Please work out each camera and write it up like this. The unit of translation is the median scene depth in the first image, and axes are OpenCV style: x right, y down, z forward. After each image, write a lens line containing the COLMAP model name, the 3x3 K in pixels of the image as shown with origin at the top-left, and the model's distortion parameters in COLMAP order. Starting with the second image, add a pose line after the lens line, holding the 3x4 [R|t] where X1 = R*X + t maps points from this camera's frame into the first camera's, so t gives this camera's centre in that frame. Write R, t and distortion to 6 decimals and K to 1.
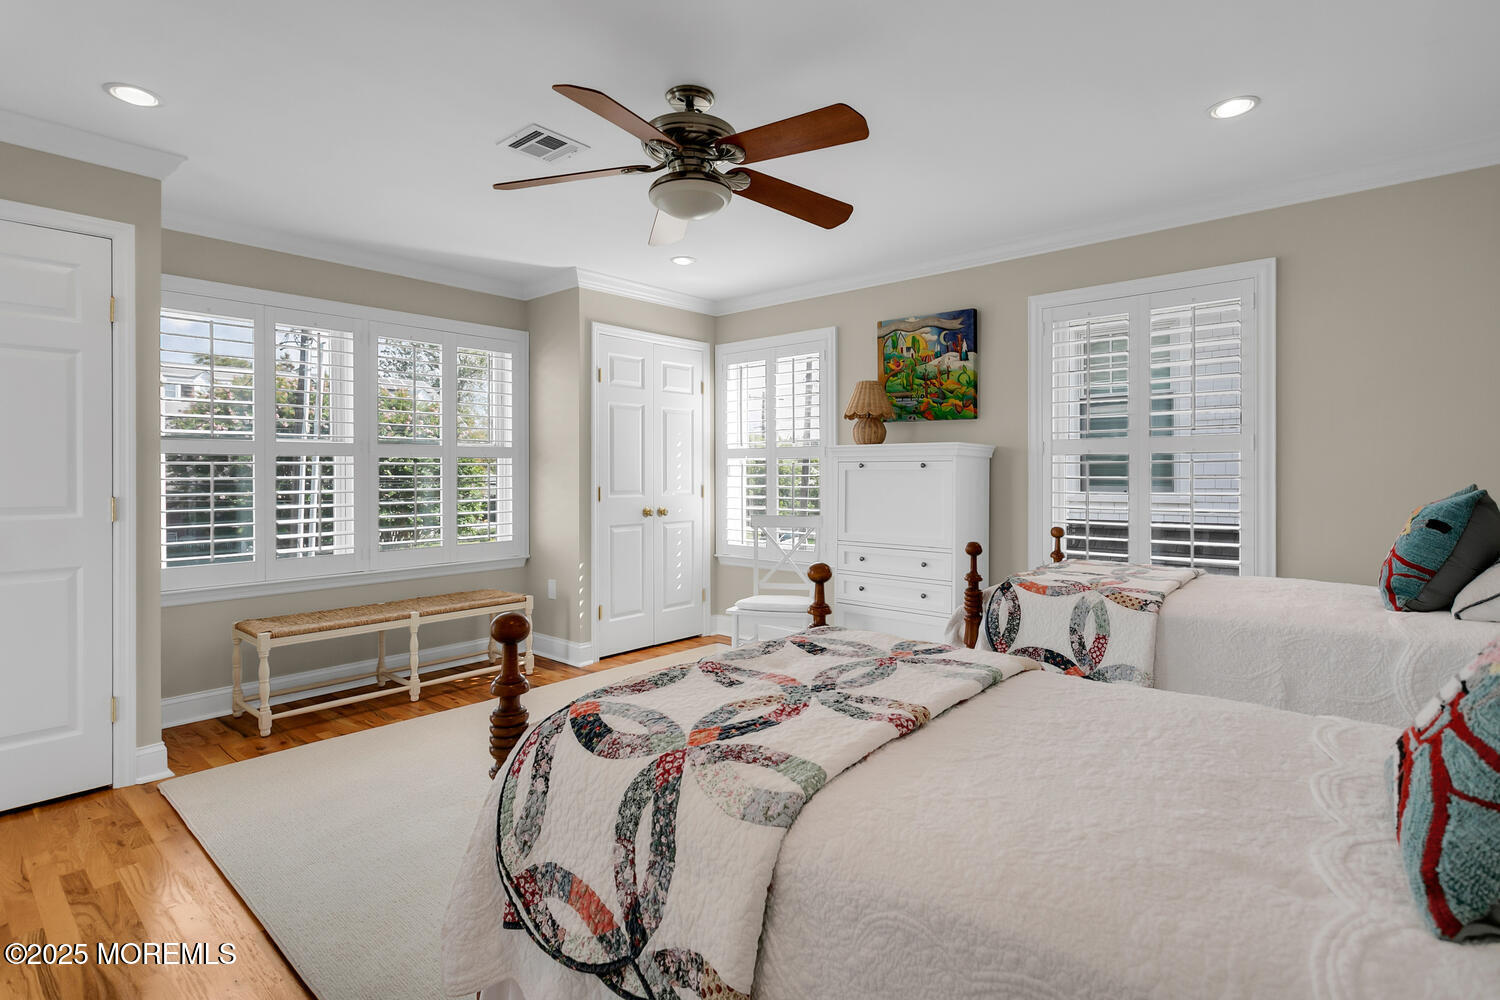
lens RADIAL K [[718.8, 0, 750.0], [0, 718.8, 488.8], [0, 0, 1]] dist [0.000348, 0.000141]
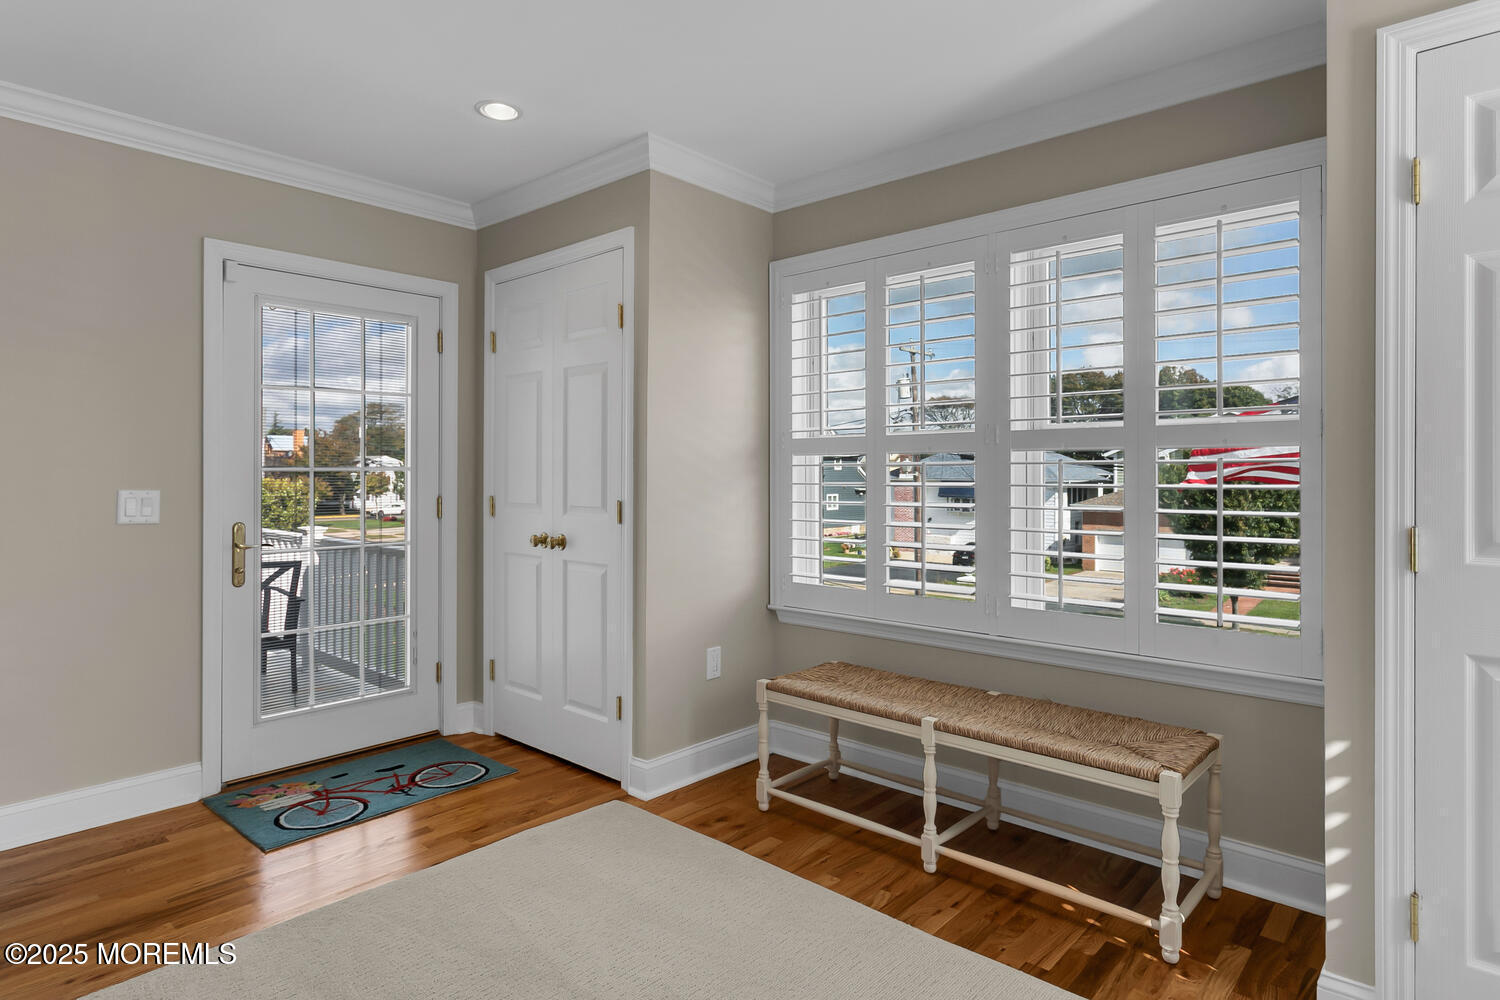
lens RADIAL K [[818.3, 0, 750.0], [0, 818.3, 486.3], [0, 0, 1]] dist [-0.001760, -0.000067]
pose [[-0.012103, 0.009211, -0.999884, 0.217286], [-0.027551, 0.999575, 0.009542, -0.021285], [0.999547, 0.027663, -0.011844, 0.955807]]
